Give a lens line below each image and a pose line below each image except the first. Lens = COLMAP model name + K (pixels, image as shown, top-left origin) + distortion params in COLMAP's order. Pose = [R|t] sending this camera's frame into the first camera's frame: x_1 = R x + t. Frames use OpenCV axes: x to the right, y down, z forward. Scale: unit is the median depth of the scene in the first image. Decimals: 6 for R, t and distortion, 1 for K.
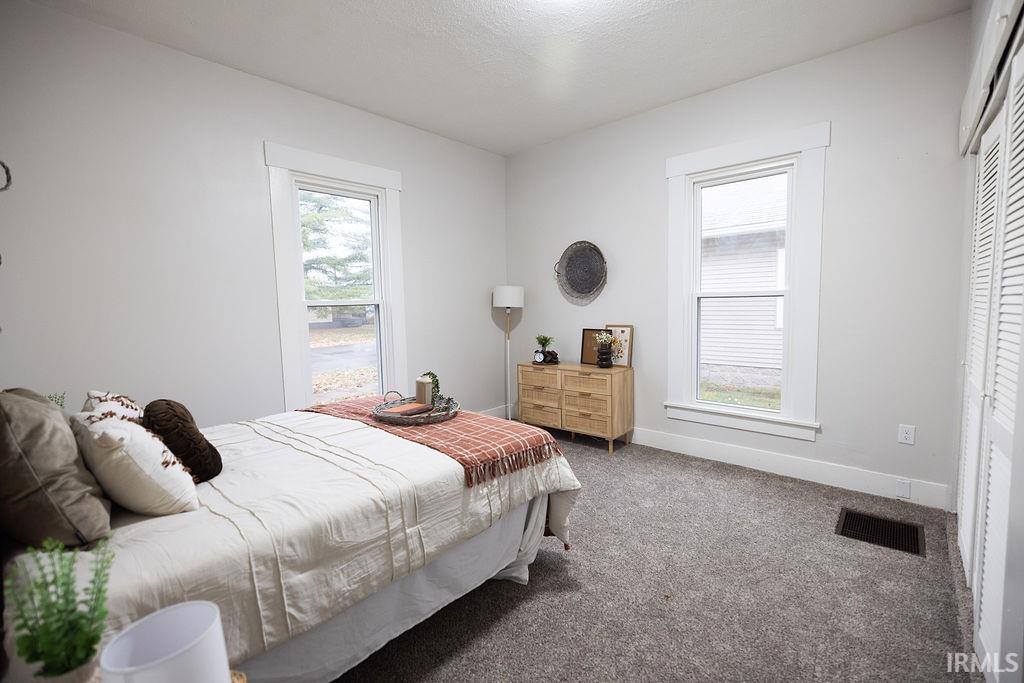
lens RADIAL K [[446.0, 0, 513.8], [0, 446.0, 337.7], [0, 0, 1]] dist [0.000089, -0.000022]
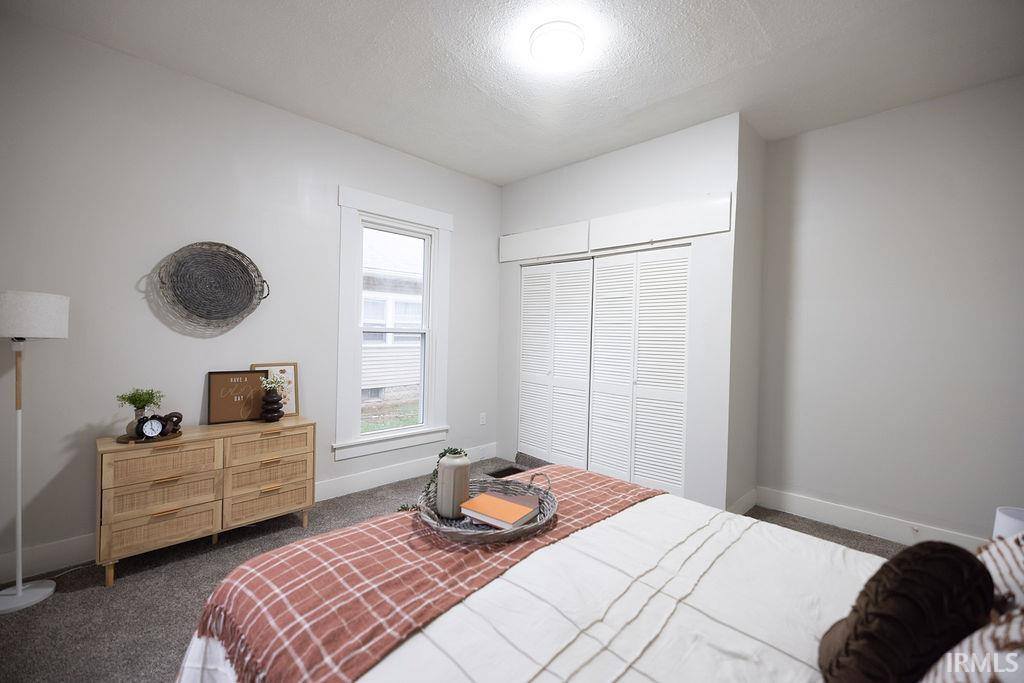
lens RADIAL K [[426.8, 0, 511.4], [0, 426.8, 336.4], [0, 0, 1]] dist [0.002161, 0.000387]
pose [[0.060890, 0.013930, 0.998047, -0.504627], [0.056989, 0.998223, -0.017410, -0.040597], [-0.996516, 0.057938, 0.059988, 0.562596]]
